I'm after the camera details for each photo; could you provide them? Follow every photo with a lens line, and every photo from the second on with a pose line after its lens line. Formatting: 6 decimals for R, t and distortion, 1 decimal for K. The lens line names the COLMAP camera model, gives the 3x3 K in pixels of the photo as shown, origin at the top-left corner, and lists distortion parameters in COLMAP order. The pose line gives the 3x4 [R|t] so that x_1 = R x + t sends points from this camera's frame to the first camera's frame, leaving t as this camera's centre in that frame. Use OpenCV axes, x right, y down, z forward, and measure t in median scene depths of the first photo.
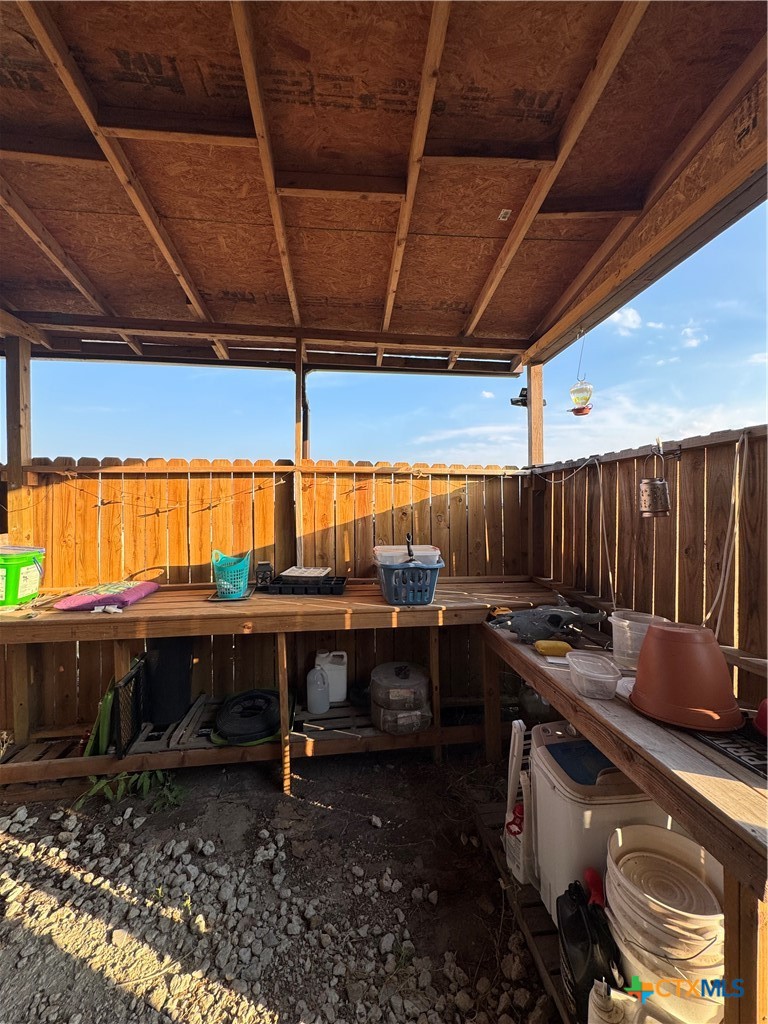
lens RADIAL K [[410.1, 0, 385.6], [0, 410.1, 511.3], [0, 0, 1]] dist [-0.001894, -0.000255]
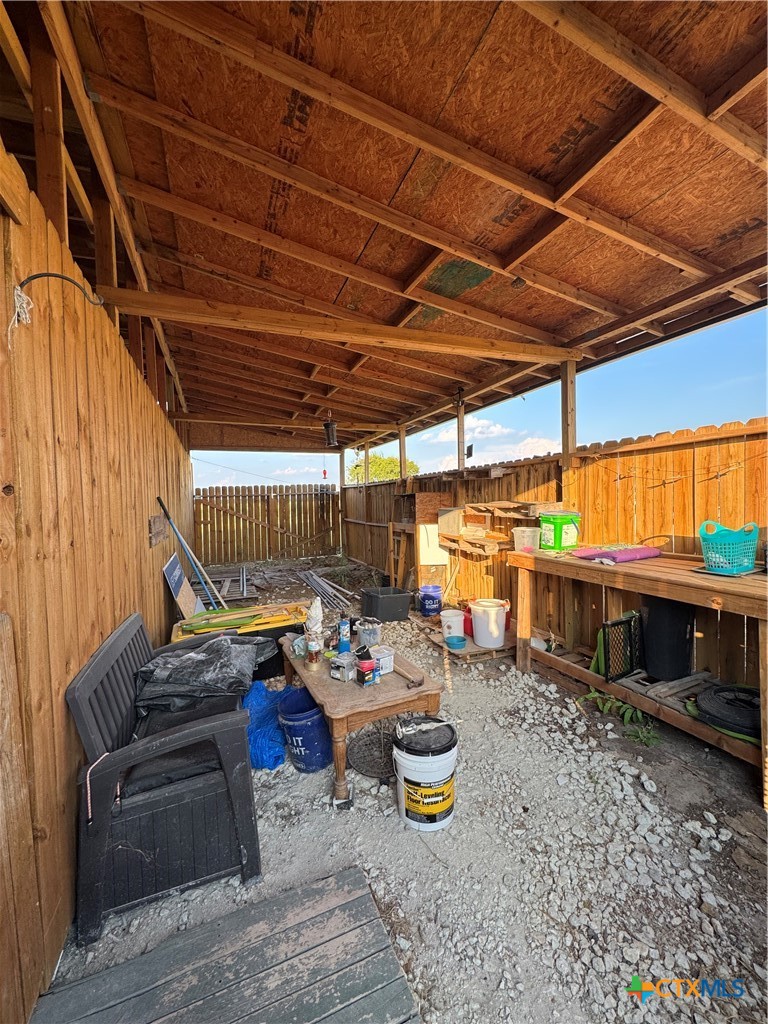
lens RADIAL K [[410.1, 0, 385.6], [0, 410.1, 511.3], [0, 0, 1]] dist [-0.001894, -0.000255]
pose [[0.250086, 0.029151, -0.967785, 0.320704], [0.014100, 0.999331, 0.033744, 0.030990], [0.968121, -0.022085, 0.249508, 0.043477]]
